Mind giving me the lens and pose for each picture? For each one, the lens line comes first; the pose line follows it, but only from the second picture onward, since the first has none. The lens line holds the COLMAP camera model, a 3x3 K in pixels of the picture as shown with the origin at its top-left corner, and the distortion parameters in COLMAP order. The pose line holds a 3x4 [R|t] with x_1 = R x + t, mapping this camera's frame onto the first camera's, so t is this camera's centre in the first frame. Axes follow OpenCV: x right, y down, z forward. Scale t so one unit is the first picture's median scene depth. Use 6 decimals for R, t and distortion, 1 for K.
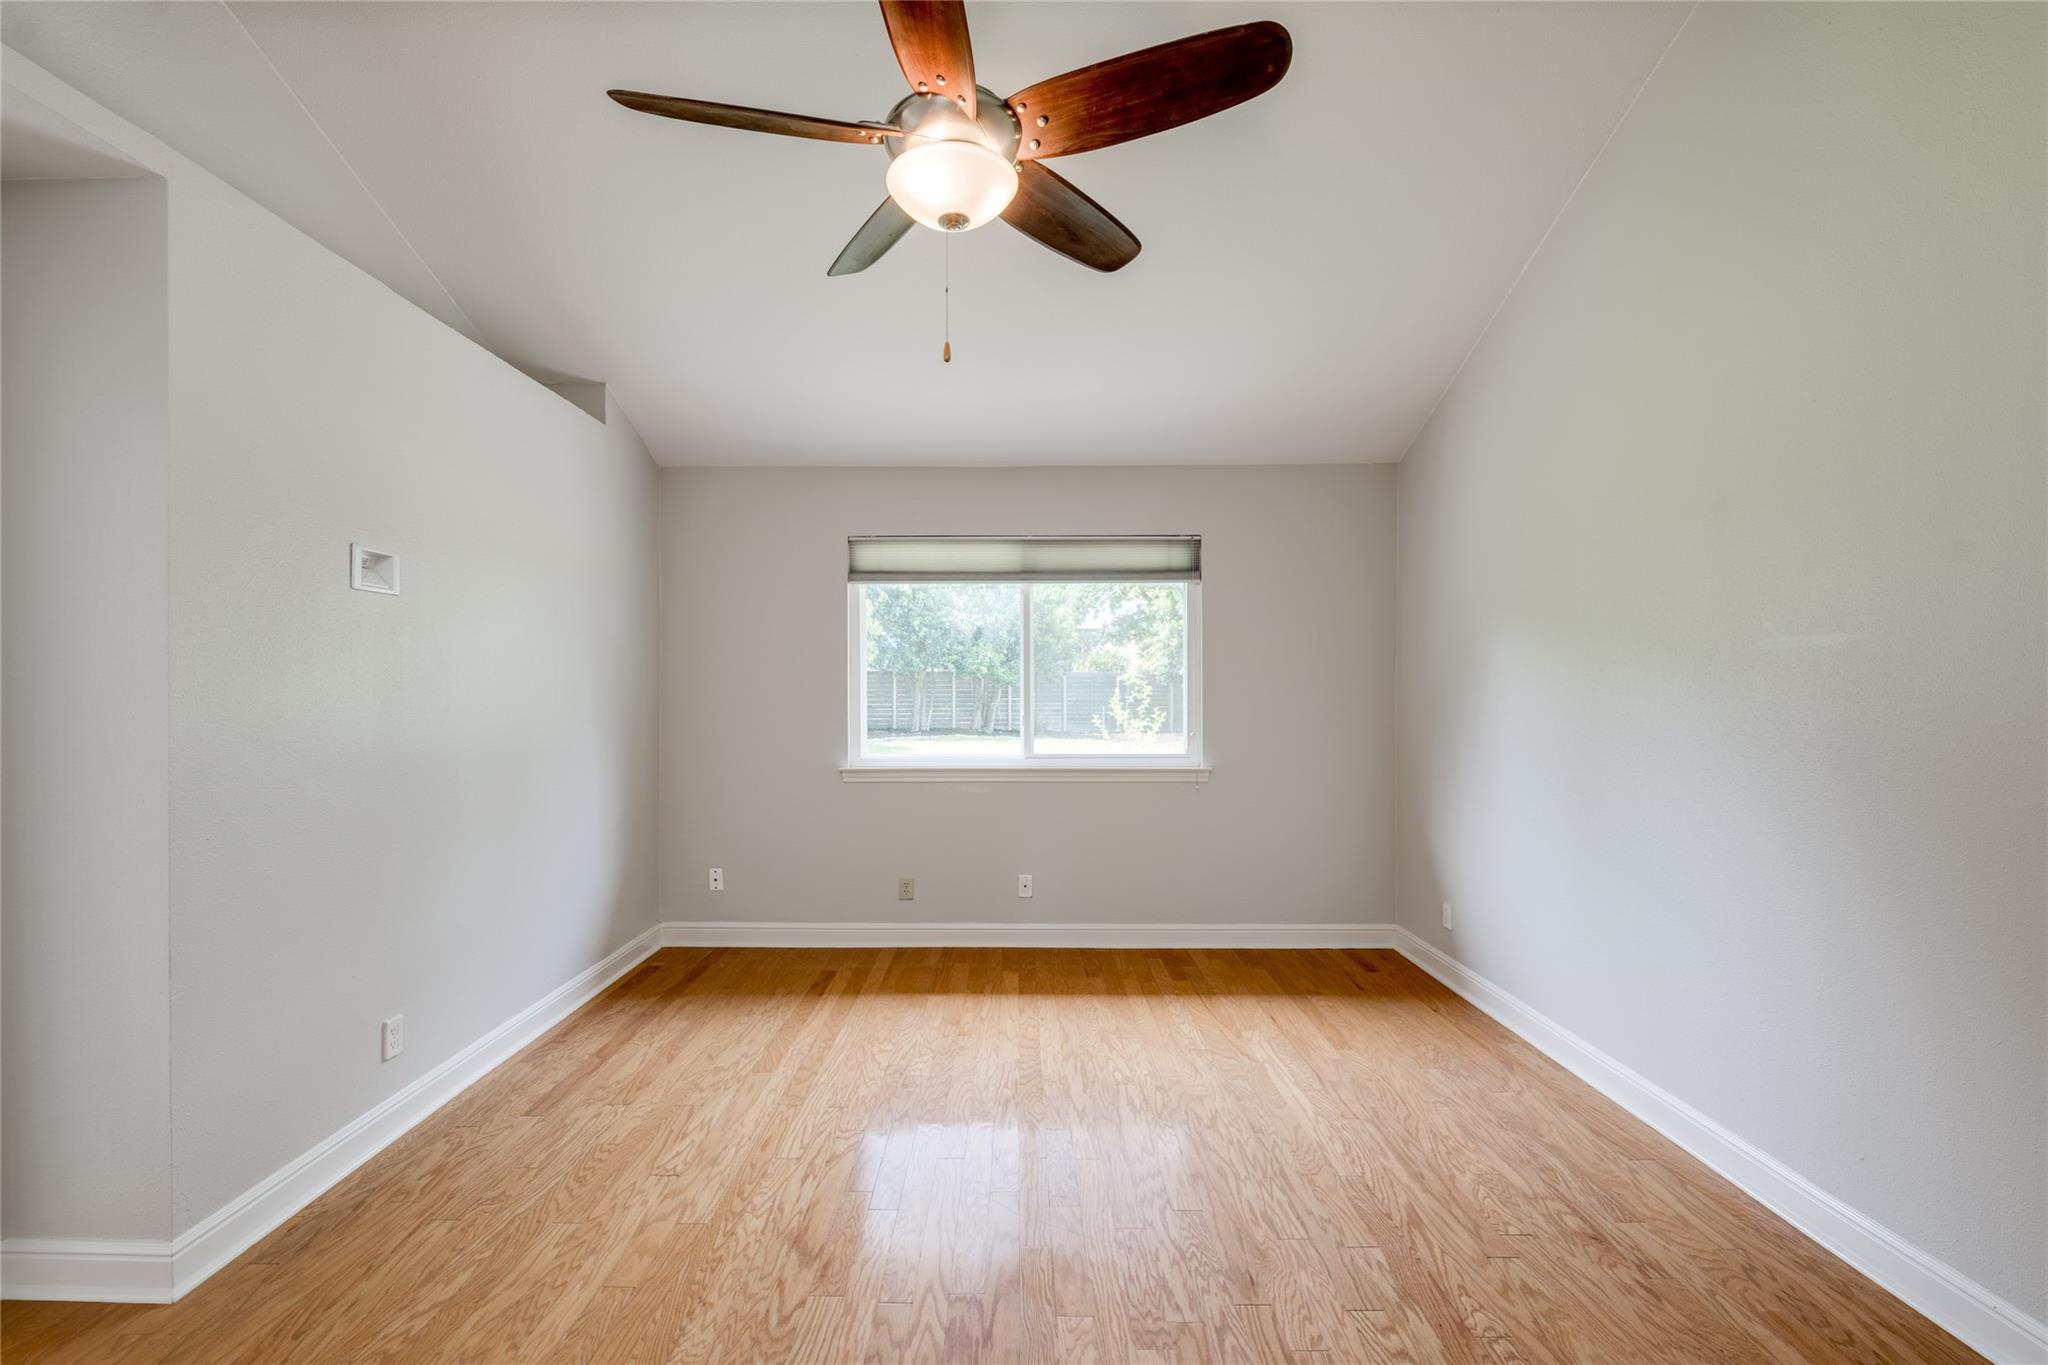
lens RADIAL K [[854.6, 0, 990.4], [0, 854.6, 699.2], [0, 0, 1]] dist [0.000491, -0.002965]
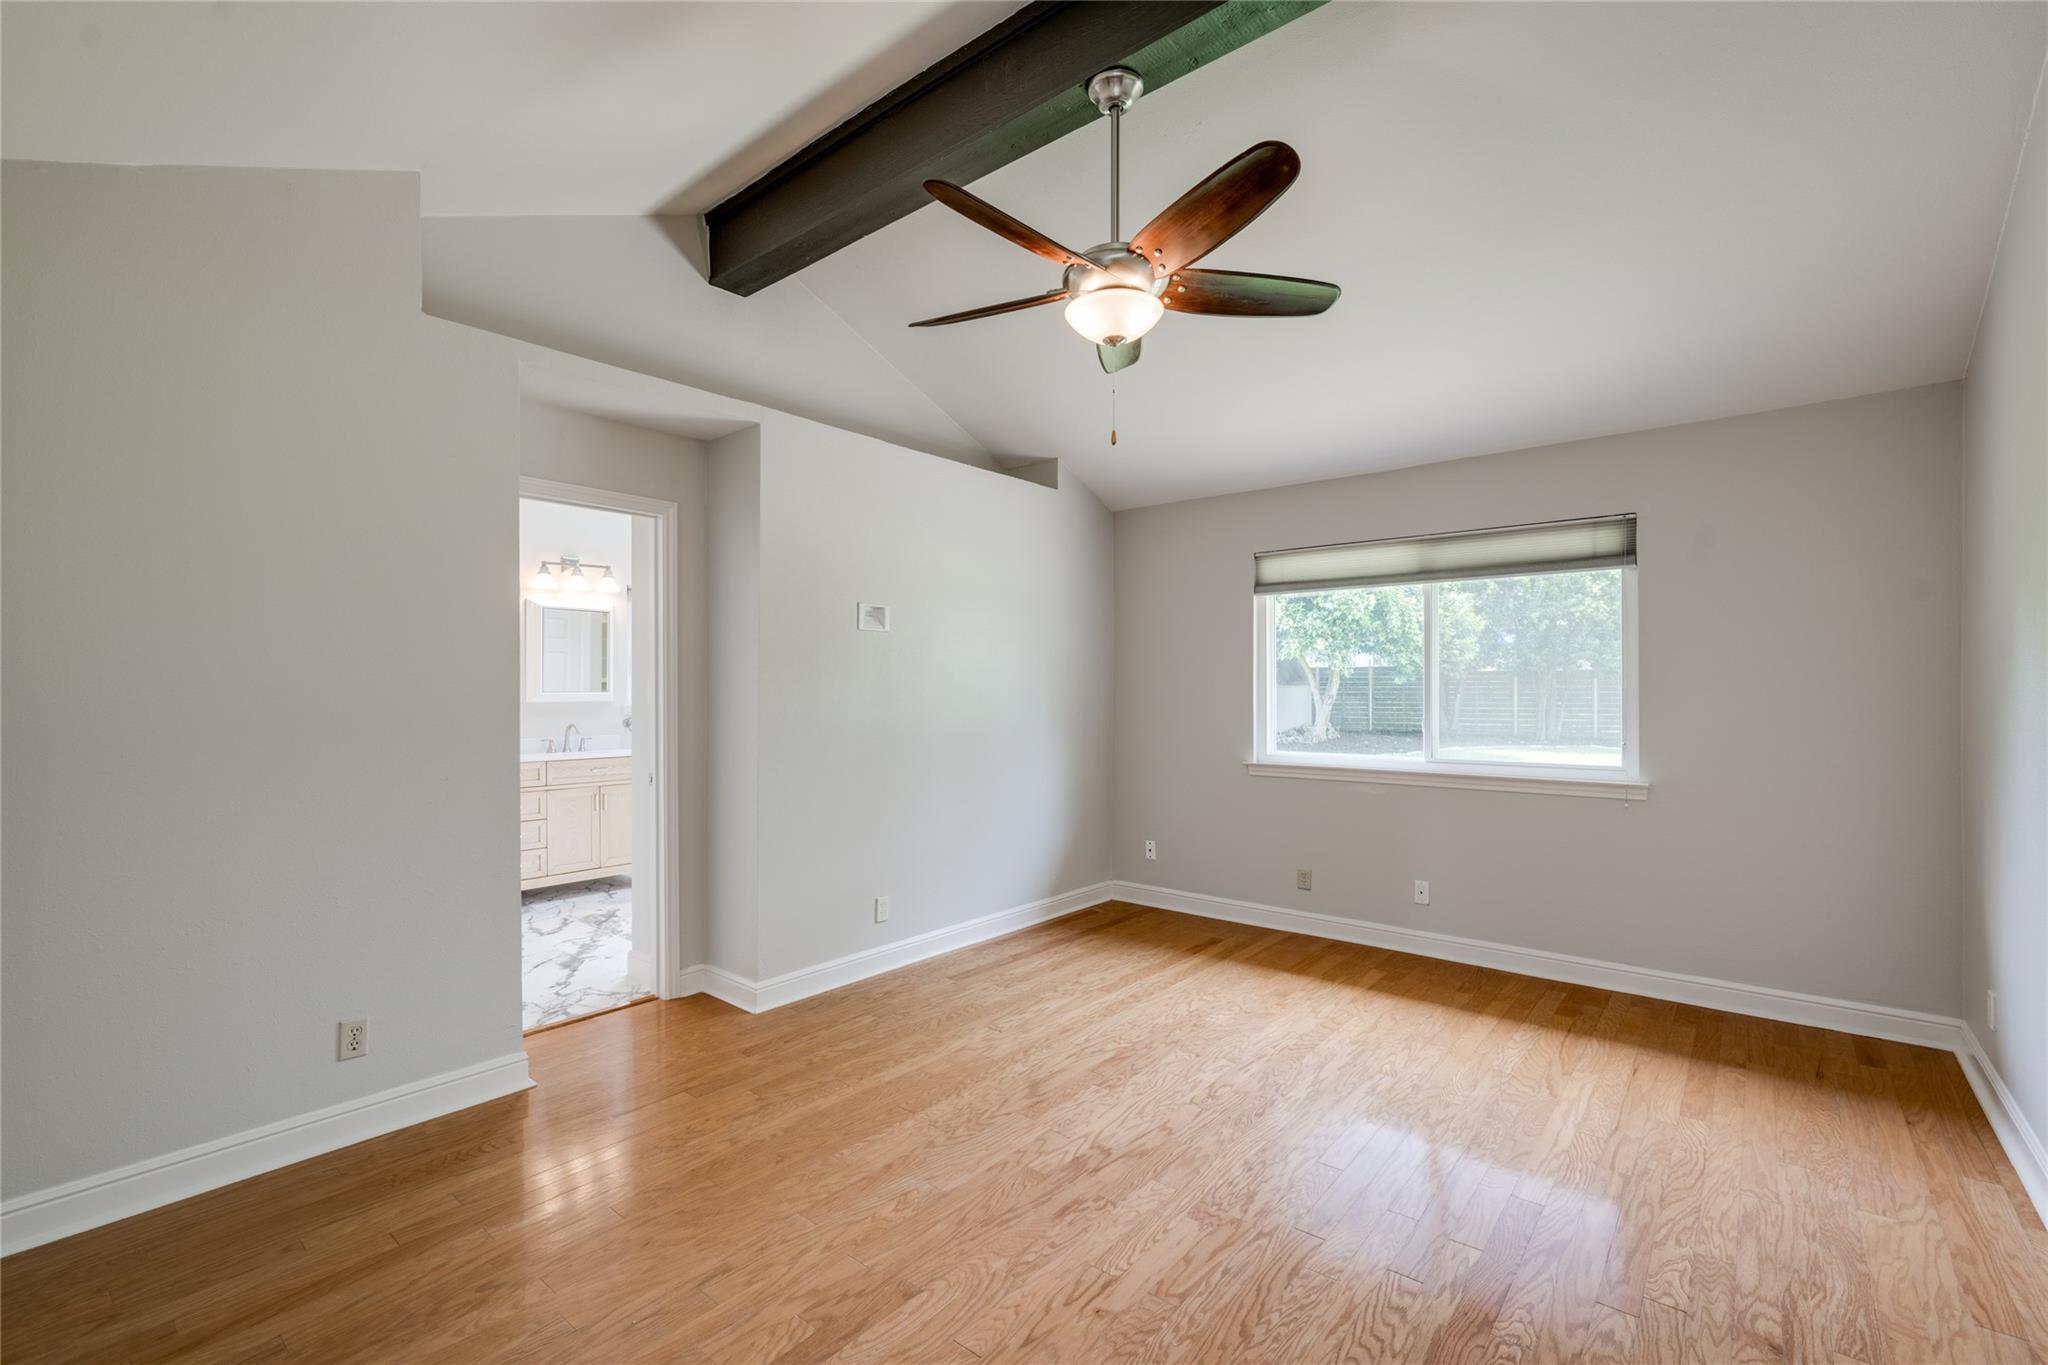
lens RADIAL K [[866.3, 0, 1027.1], [0, 866.3, 690.7], [0, 0, 1]] dist [-0.002769, -0.000822]
pose [[0.782288, 0.001971, -0.622913, 0.386192], [-0.009184, 0.999923, -0.008370, -0.000006], [0.622849, 0.012268, 0.782246, -0.075248]]
